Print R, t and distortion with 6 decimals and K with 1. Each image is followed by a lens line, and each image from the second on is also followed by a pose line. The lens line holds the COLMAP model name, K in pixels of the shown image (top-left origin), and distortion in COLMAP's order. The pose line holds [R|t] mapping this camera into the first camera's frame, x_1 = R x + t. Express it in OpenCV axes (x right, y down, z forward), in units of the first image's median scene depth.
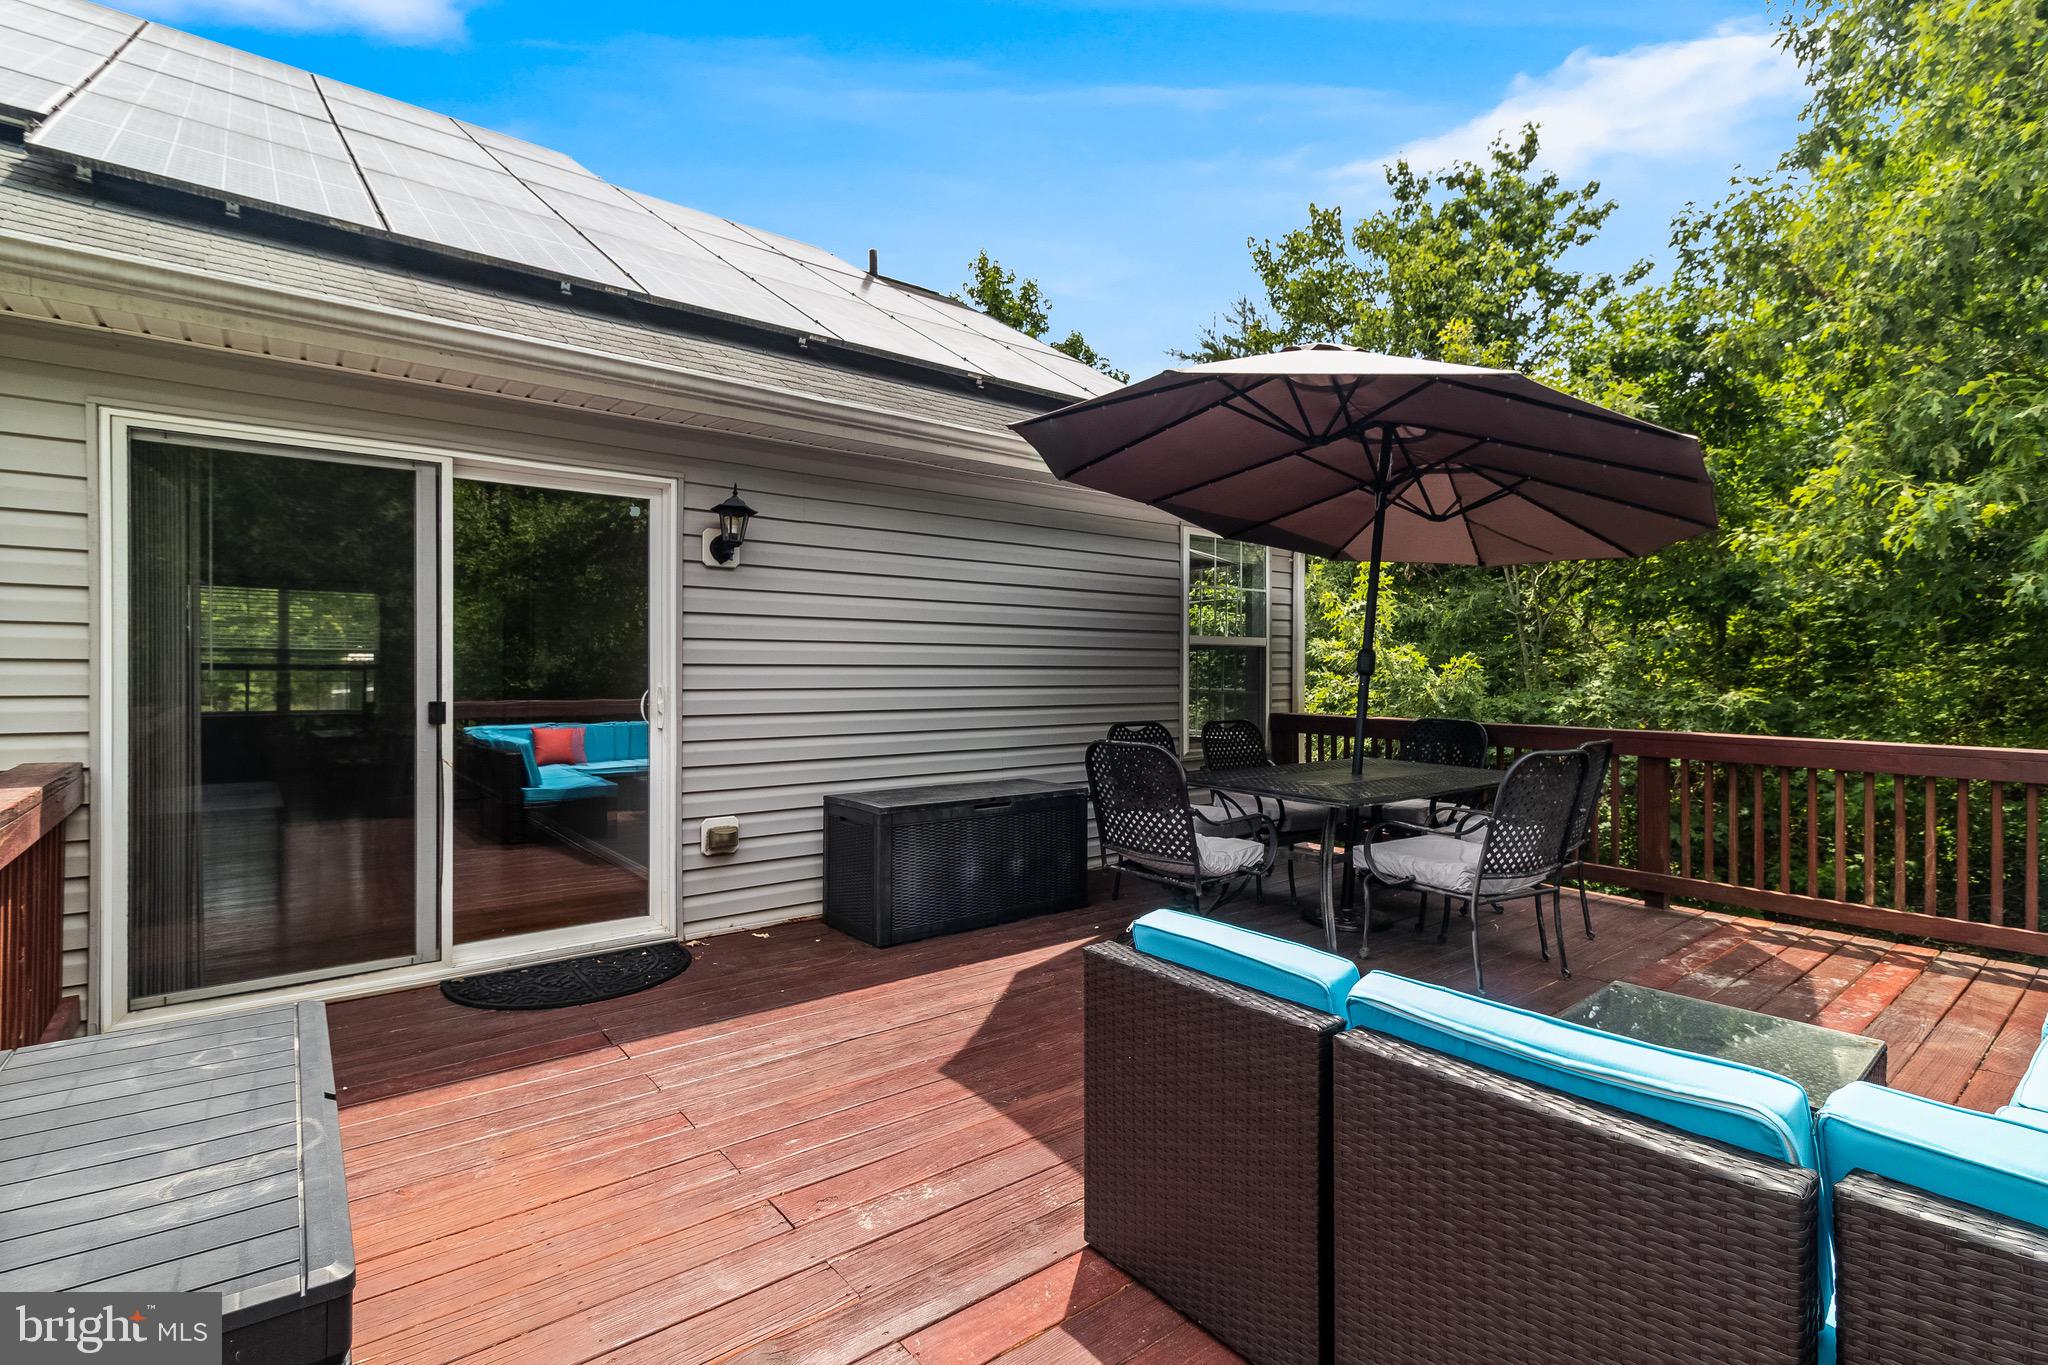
lens RADIAL K [[951.6, 0, 1034.2], [0, 951.6, 659.7], [0, 0, 1]] dist [0.000424, 0.000797]
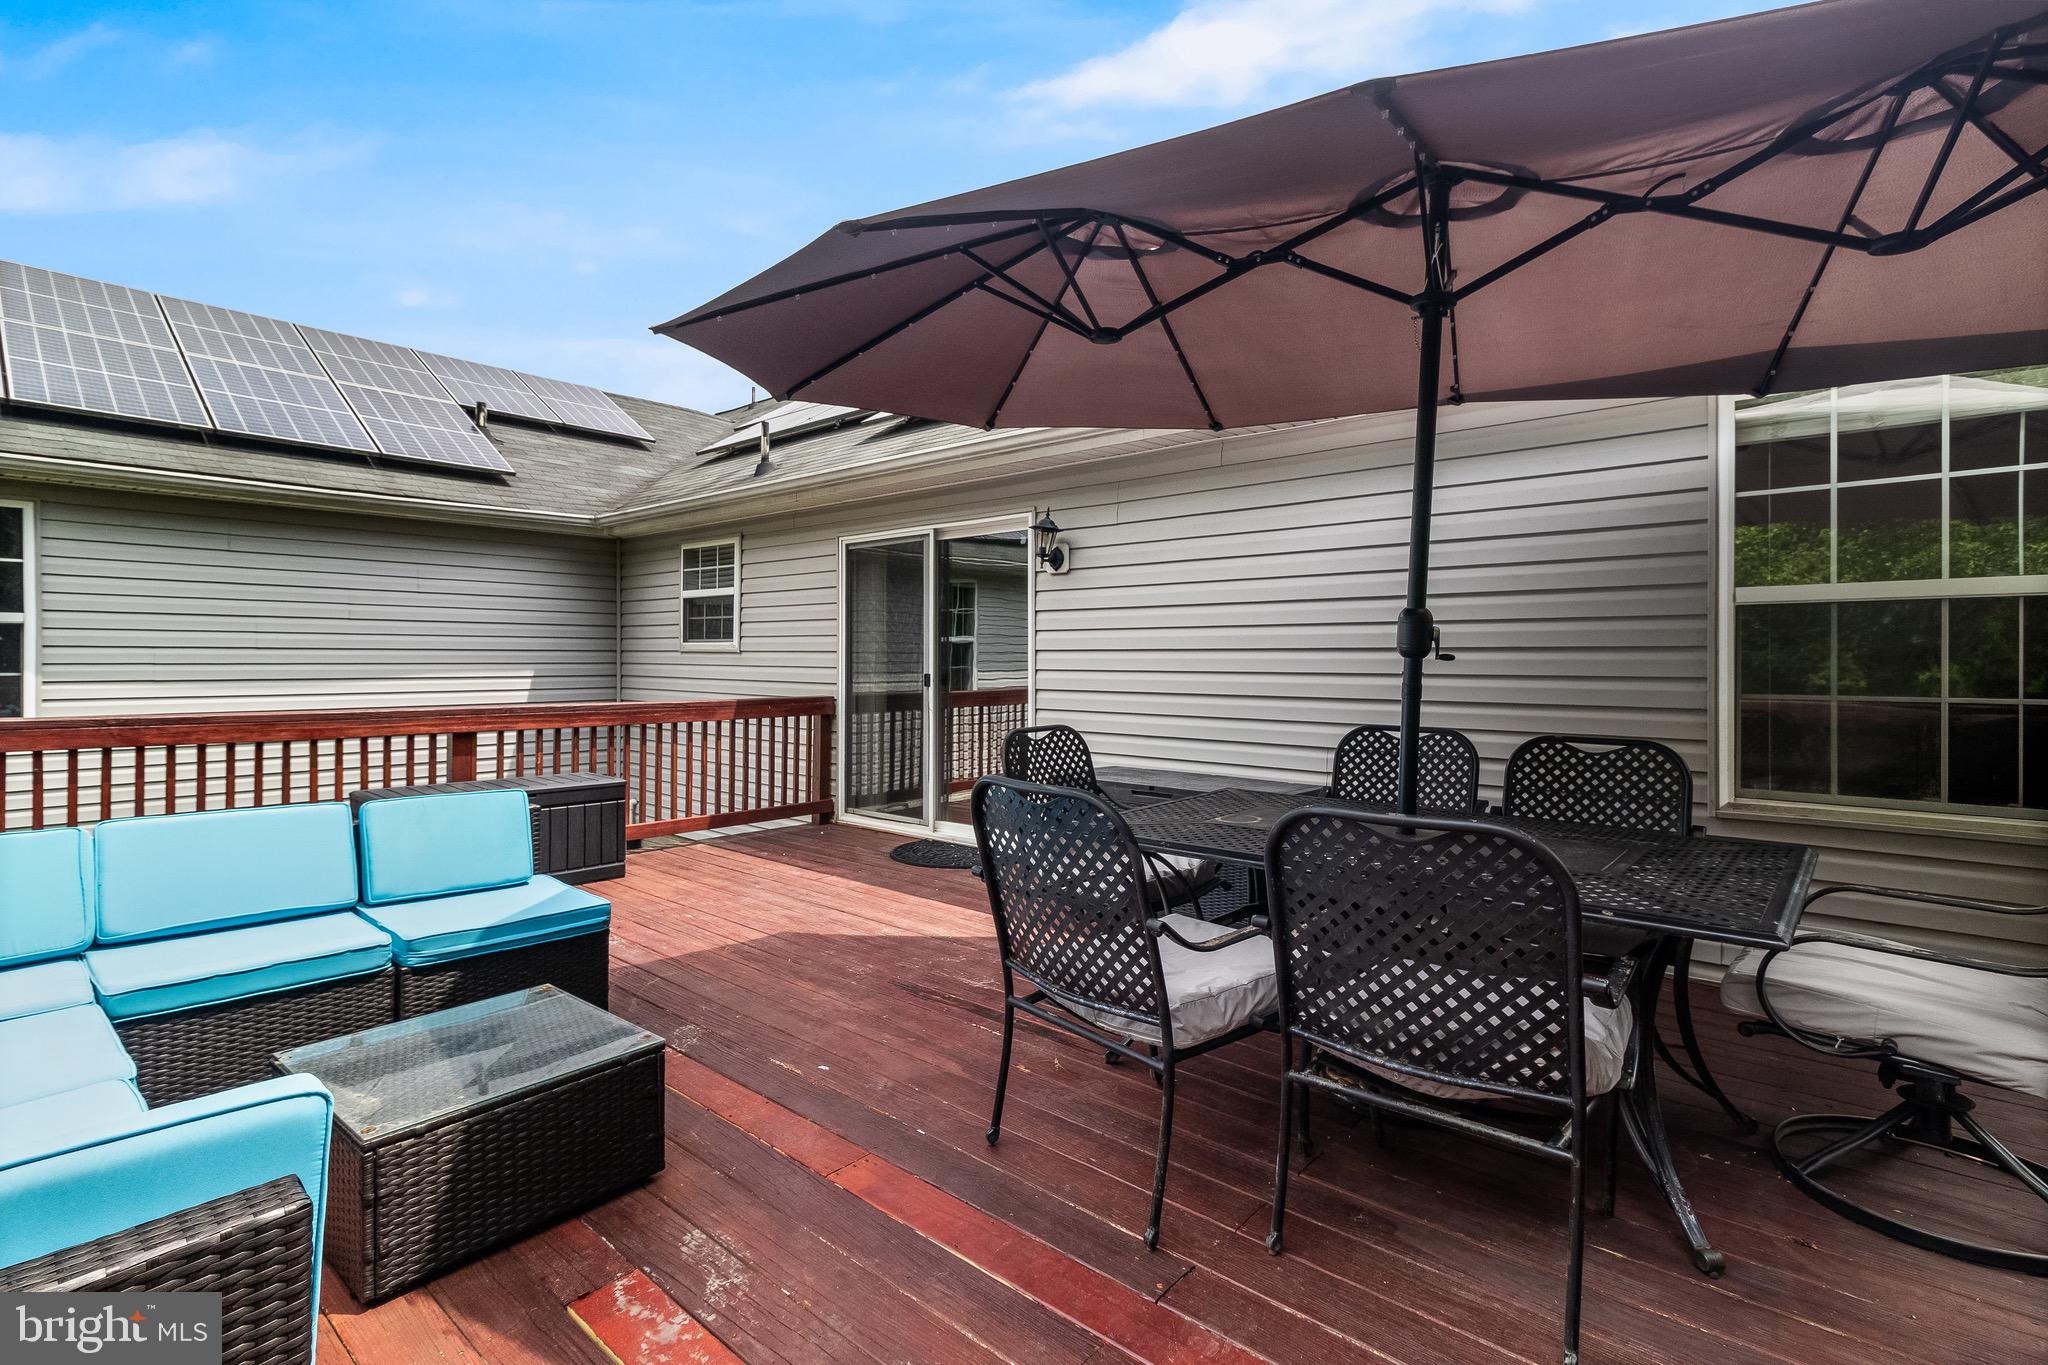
lens RADIAL K [[968.0, 0, 1028.1], [0, 968.0, 663.9], [0, 0, 1]] dist [0.003929, 0.001596]
pose [[0.174417, 0.001228, -0.984671, 1.043649], [0.009064, 0.999955, 0.002852, 0.020408], [0.984630, -0.009422, 0.174398, 0.828036]]
